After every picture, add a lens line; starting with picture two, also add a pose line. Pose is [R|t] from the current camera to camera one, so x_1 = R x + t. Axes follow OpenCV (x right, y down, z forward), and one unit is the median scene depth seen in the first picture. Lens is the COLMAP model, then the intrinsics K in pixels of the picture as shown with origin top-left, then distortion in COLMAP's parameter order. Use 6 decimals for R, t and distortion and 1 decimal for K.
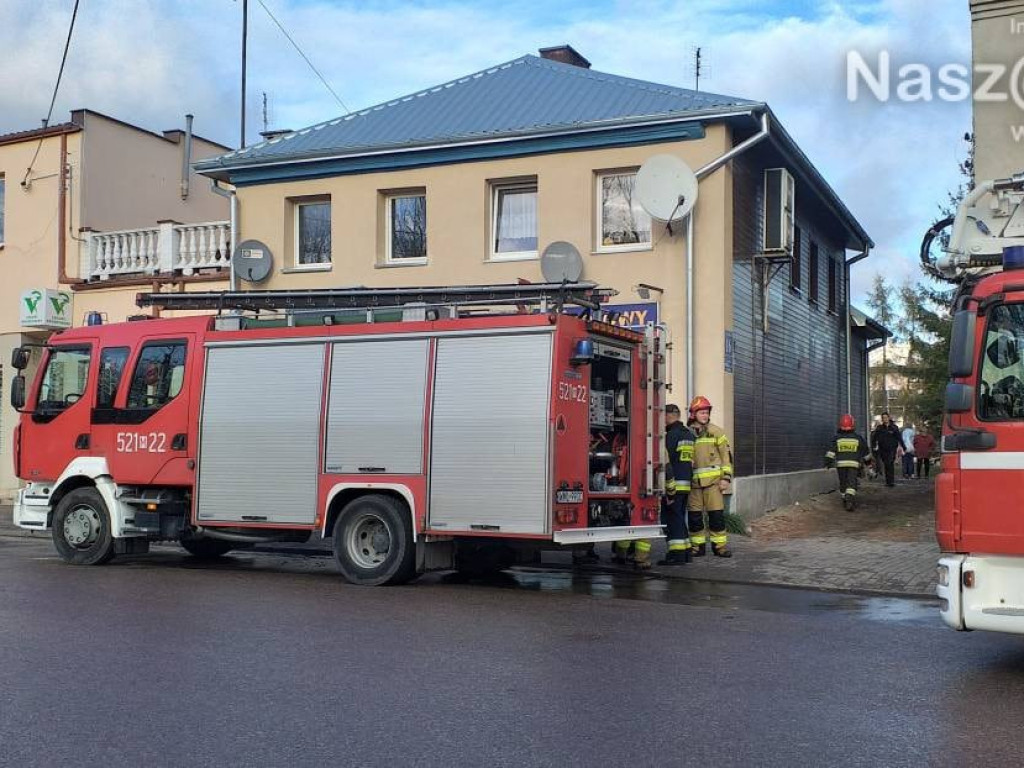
lens RADIAL K [[1259.4, 0, 492.3], [0, 1259.4, 384.6], [0, 0, 1]] dist [0.345968, -1.252416]
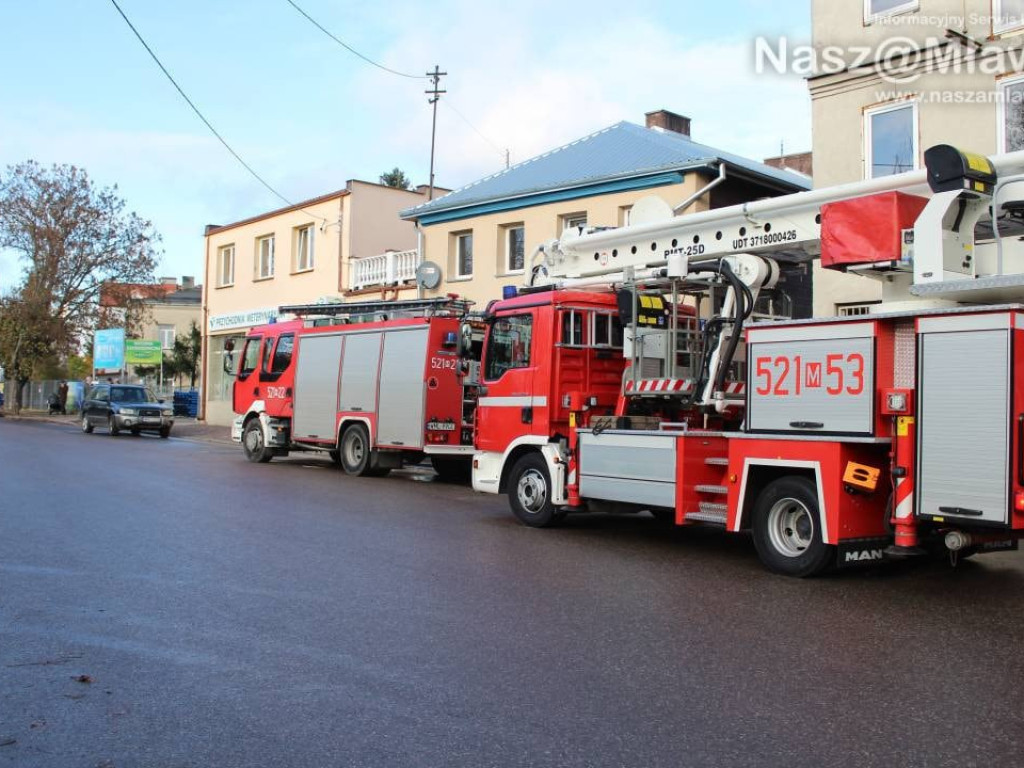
lens RADIAL K [[1088.5, 0, 512.0], [0, 1088.5, 384.0], [0, 0, 1]] dist [-0.143349, 0.131342]
pose [[0.935024, 0.003476, -0.354568, 0.461543], [0.007380, 0.999545, 0.029260, -0.006130], [0.354508, -0.029976, 0.934572, -0.220214]]
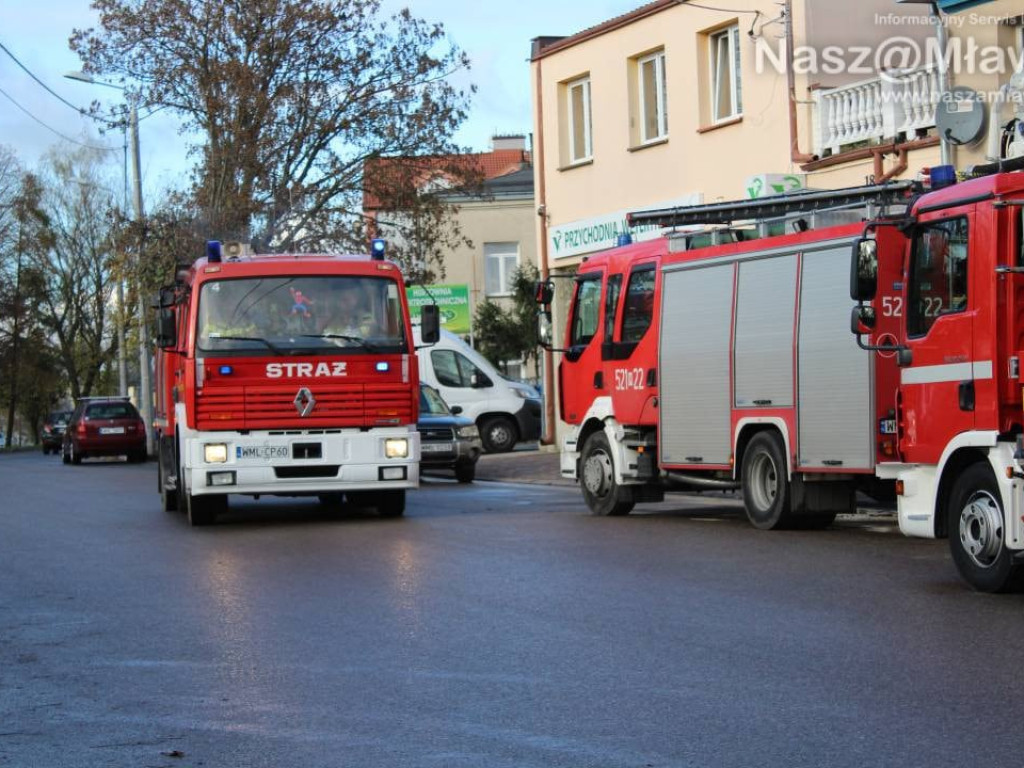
lens RADIAL K [[2610.9, 0, 512.0], [0, 2610.9, 384.0], [0, 0, 1]] dist [0.060091, 0.249988]
pose [[0.773208, -0.039734, -0.632906, 0.698079], [0.075164, 0.996742, 0.029251, -0.010109], [0.629682, -0.070189, 0.773675, -0.404668]]
